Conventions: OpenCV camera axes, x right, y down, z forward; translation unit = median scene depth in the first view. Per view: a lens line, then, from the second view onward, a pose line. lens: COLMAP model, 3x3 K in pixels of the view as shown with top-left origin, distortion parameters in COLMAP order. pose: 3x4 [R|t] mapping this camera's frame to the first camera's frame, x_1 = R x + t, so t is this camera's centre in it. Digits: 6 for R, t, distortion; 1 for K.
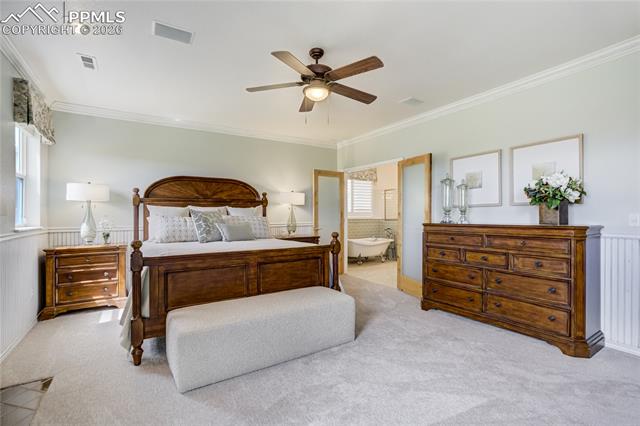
lens RADIAL K [[297.4, 0, 318.0], [0, 297.4, 216.5], [0, 0, 1]] dist [-0.062740, 0.031705]
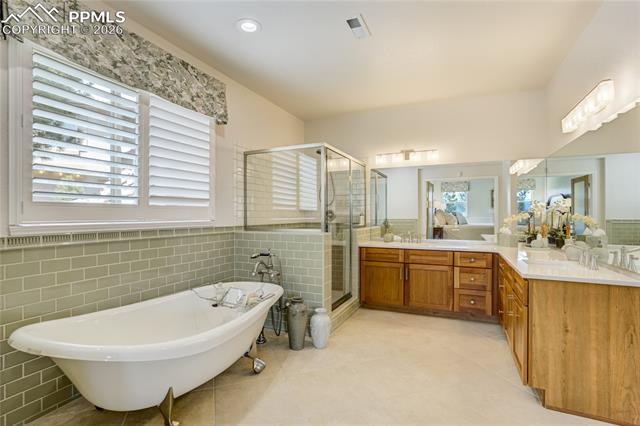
lens RADIAL K [[297.4, 0, 318.0], [0, 297.4, 216.5], [0, 0, 1]] dist [-0.062740, 0.031705]
pose [[0.848068, -0.007440, 0.529835, 0.104762], [0.008861, 0.999961, -0.000142, -0.002762], [-0.529813, 0.004815, 0.848101, 0.647821]]
